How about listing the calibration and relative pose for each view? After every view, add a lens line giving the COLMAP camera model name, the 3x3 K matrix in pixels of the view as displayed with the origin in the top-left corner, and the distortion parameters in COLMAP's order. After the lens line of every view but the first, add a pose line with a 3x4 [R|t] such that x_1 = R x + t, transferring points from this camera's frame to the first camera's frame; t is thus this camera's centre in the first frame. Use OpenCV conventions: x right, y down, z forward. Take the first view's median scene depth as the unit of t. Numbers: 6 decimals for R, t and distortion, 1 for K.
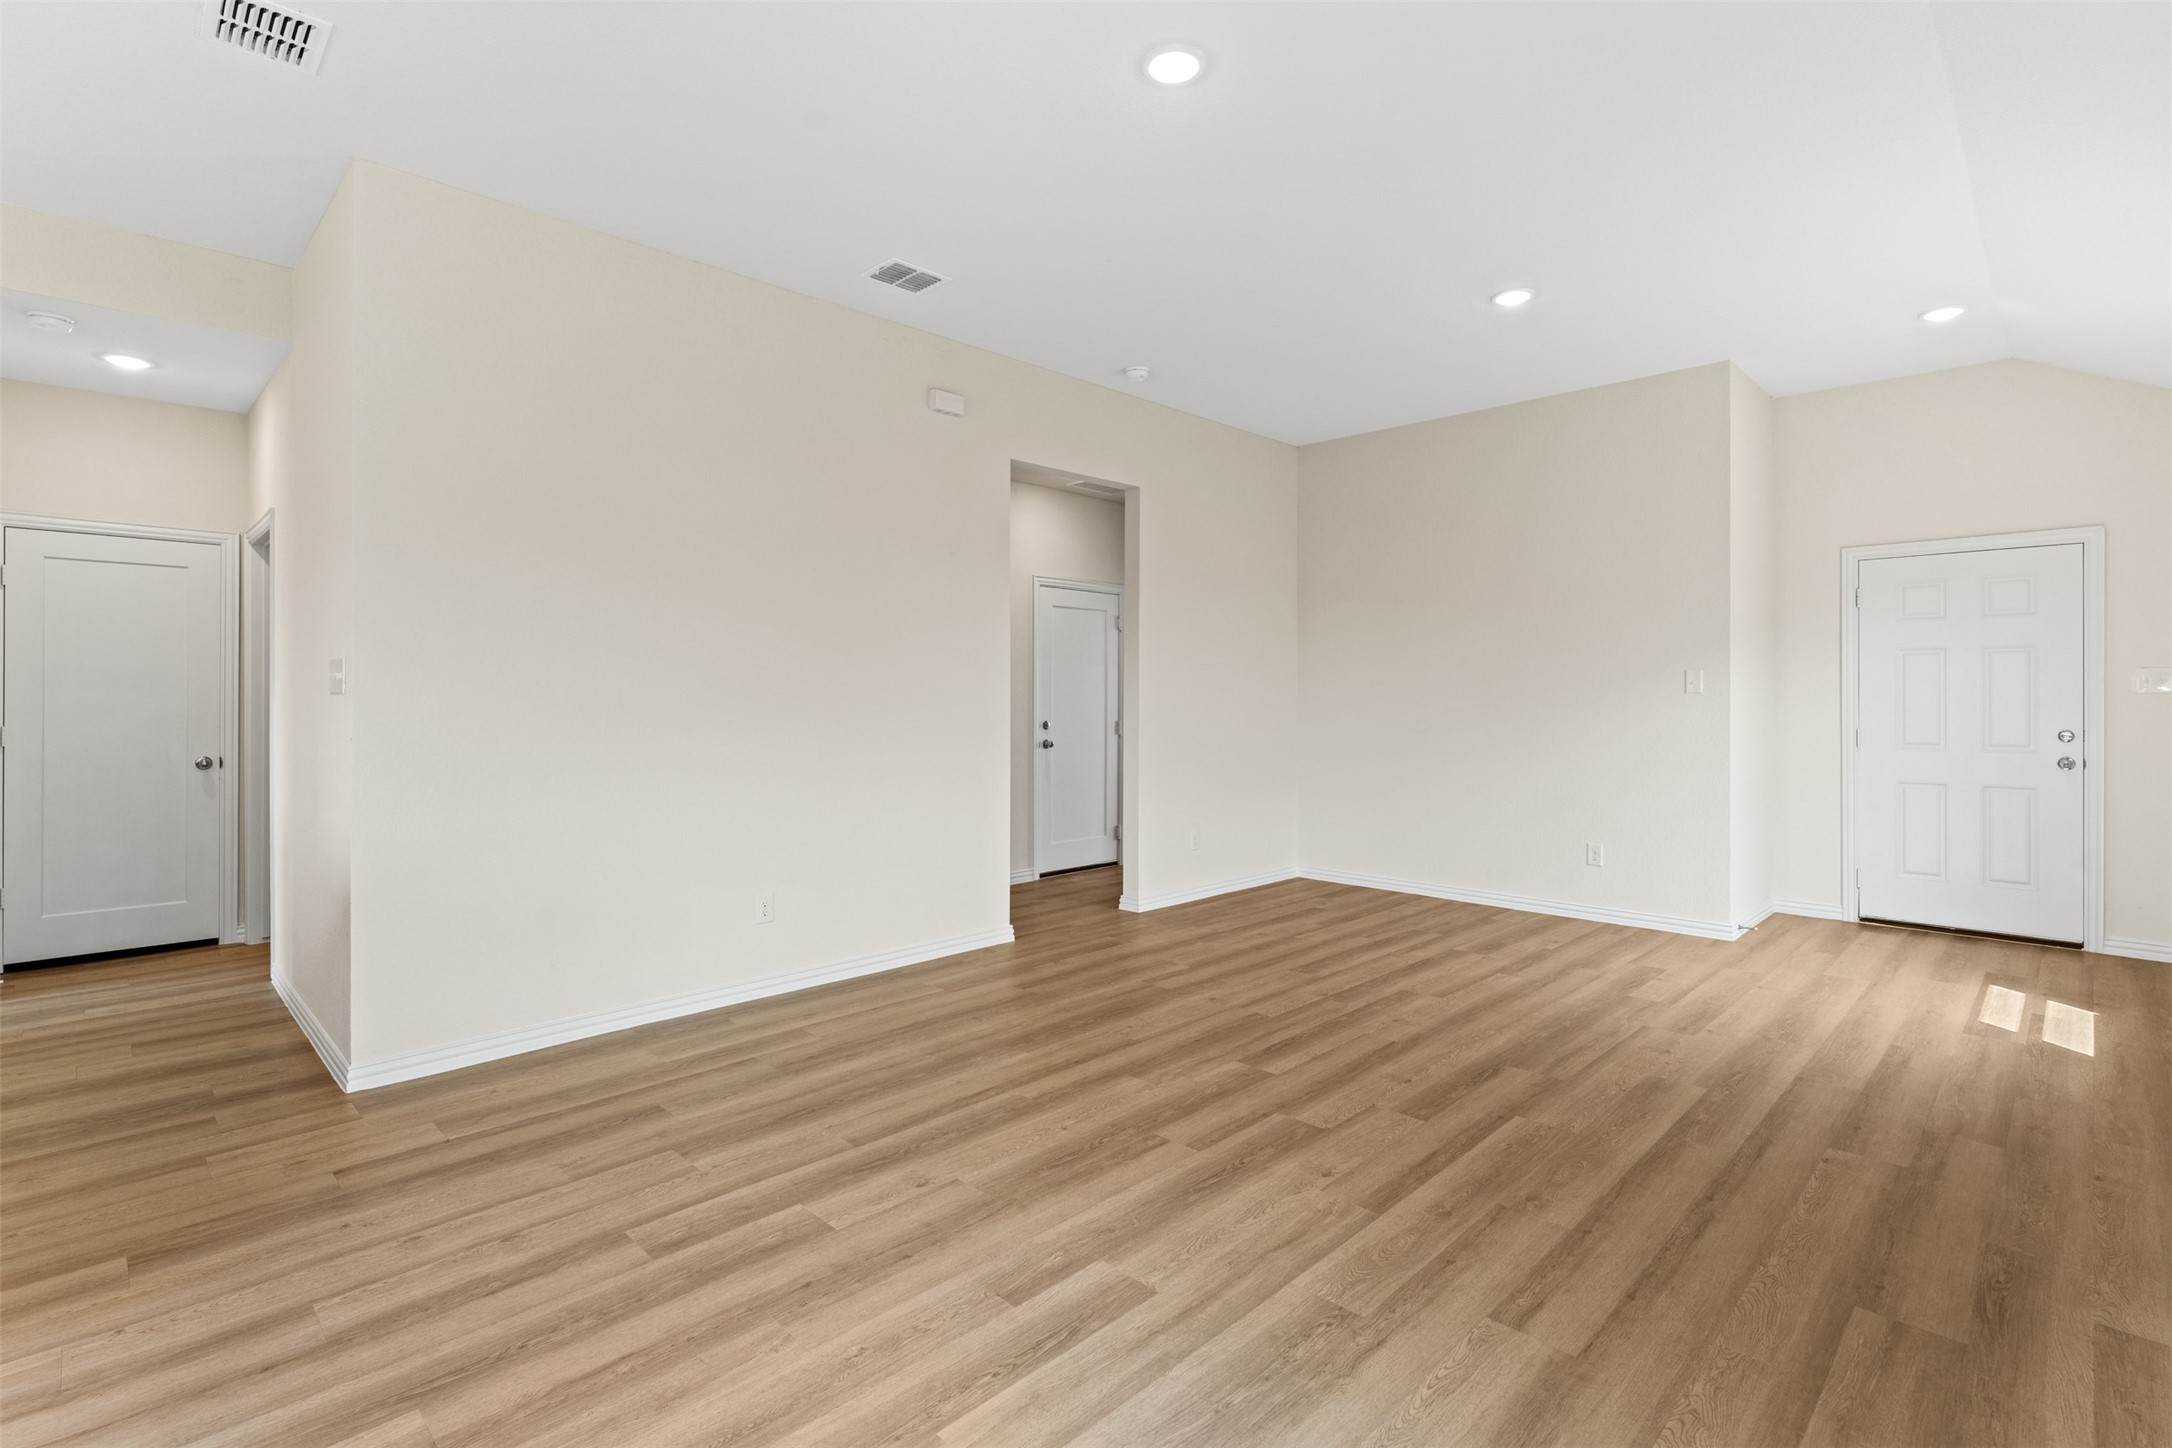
lens RADIAL K [[995.3, 0, 1060.4], [0, 995.3, 692.5], [0, 0, 1]] dist [0.002772, -0.000894]
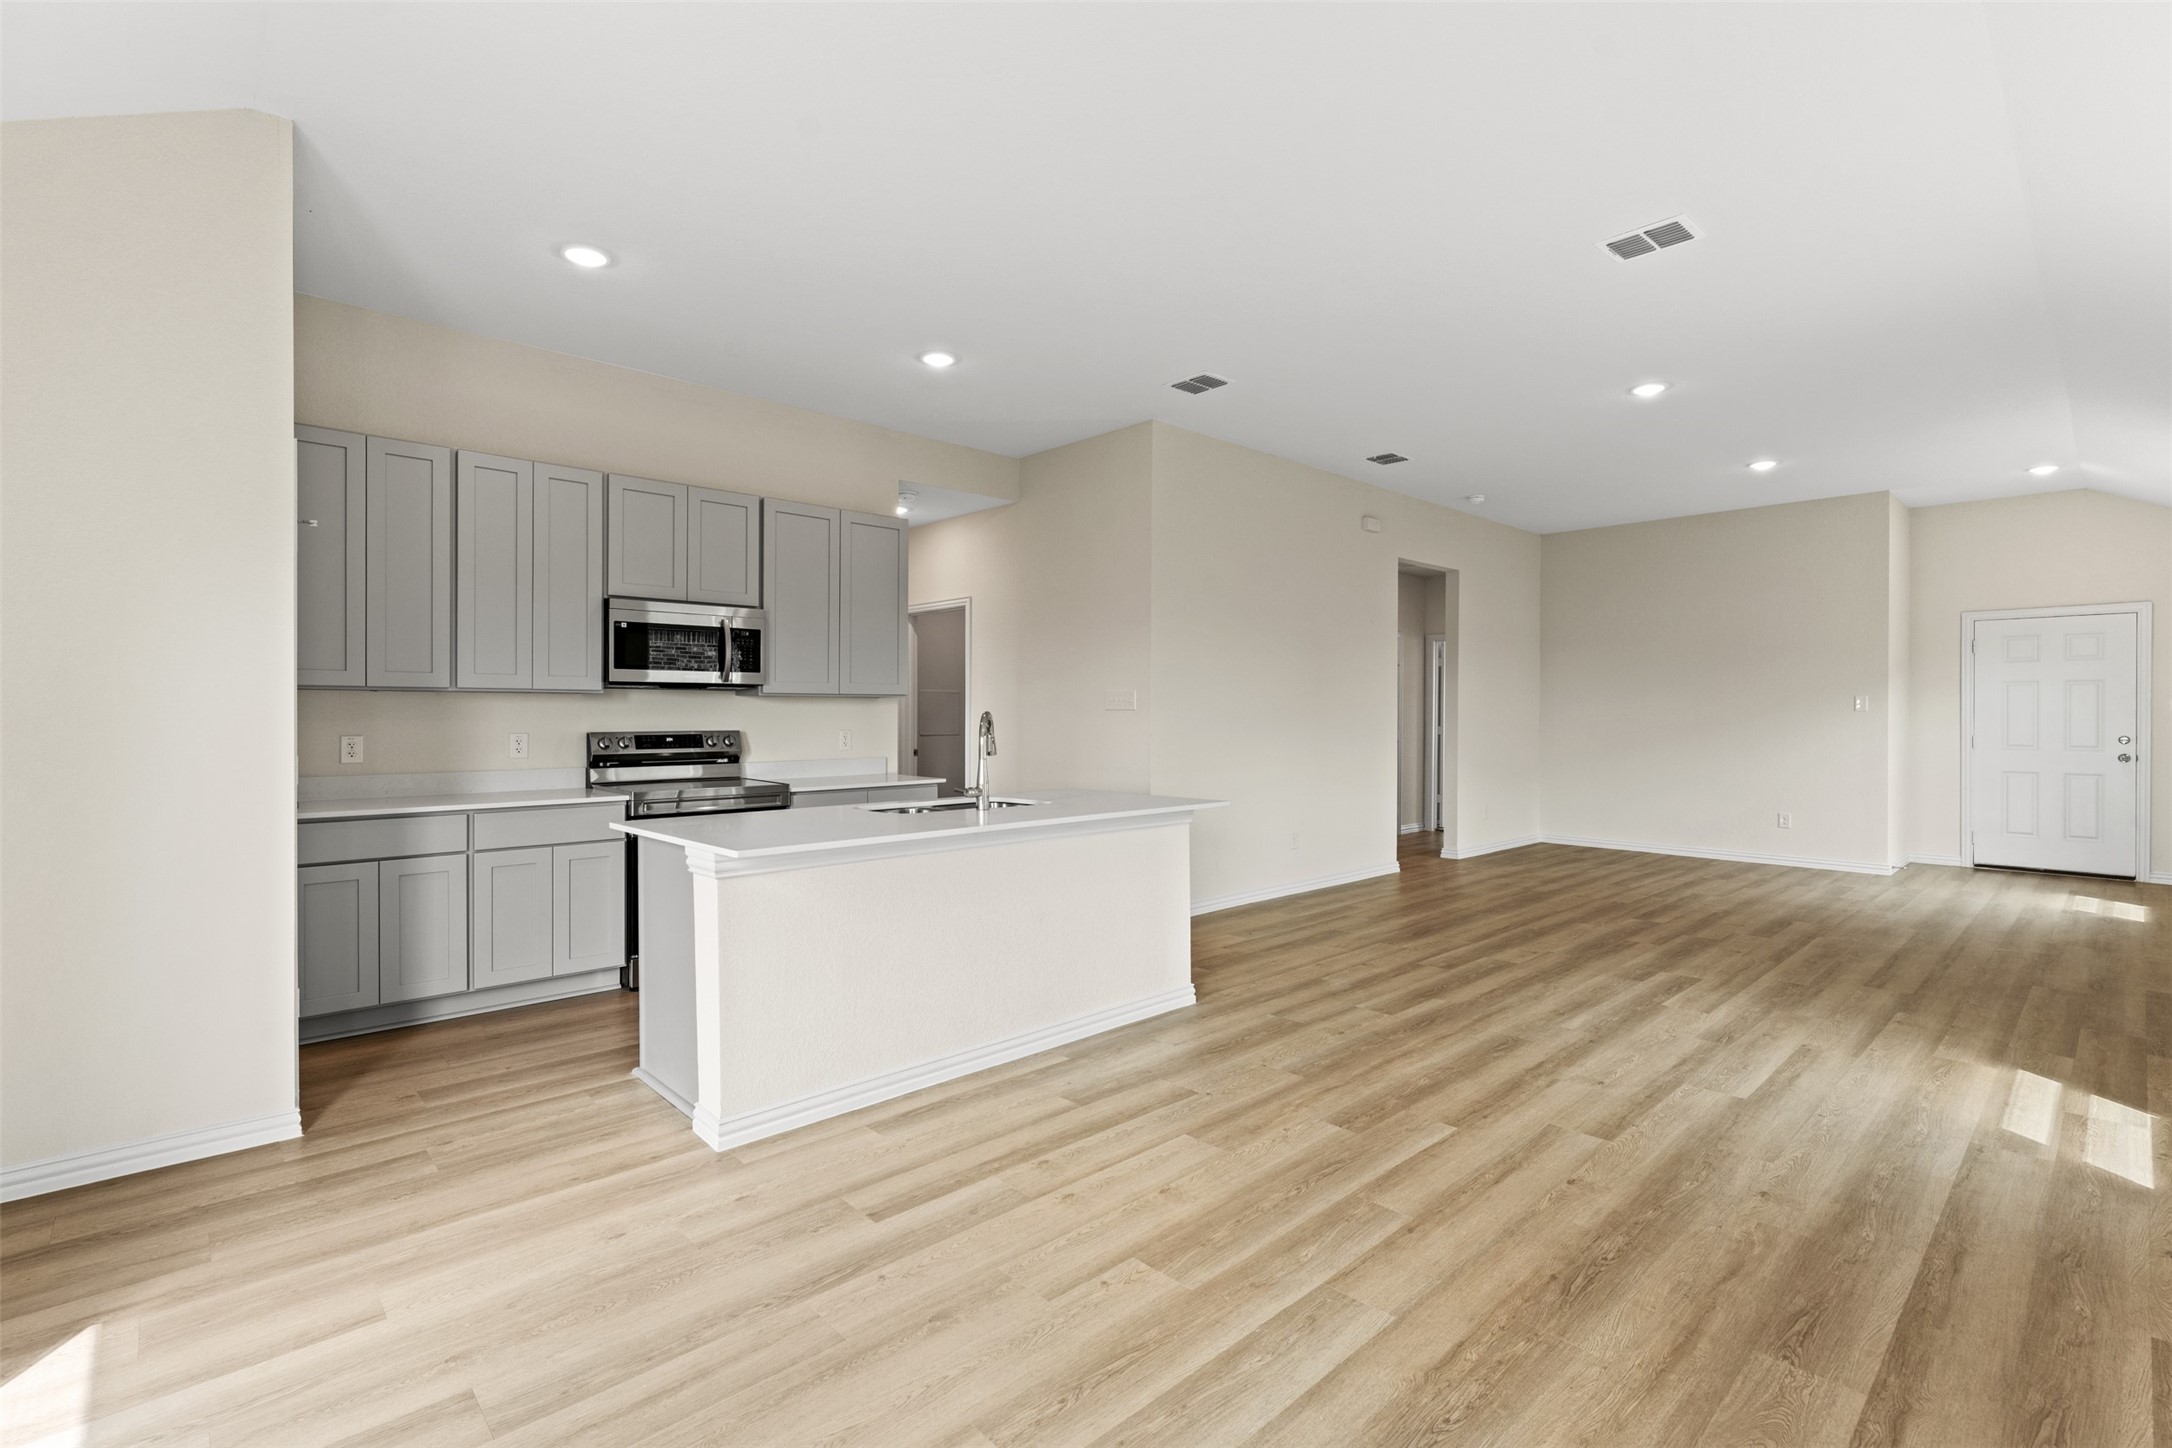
lens RADIAL K [[958.0, 0, 1047.9], [0, 958.0, 711.3], [0, 0, 1]] dist [0.001523, 0.001119]
pose [[0.998960, 0.001418, -0.045563, -0.658264], [-0.001307, 0.999996, 0.002454, -0.001052], [0.045566, -0.002391, 0.998958, -0.628748]]
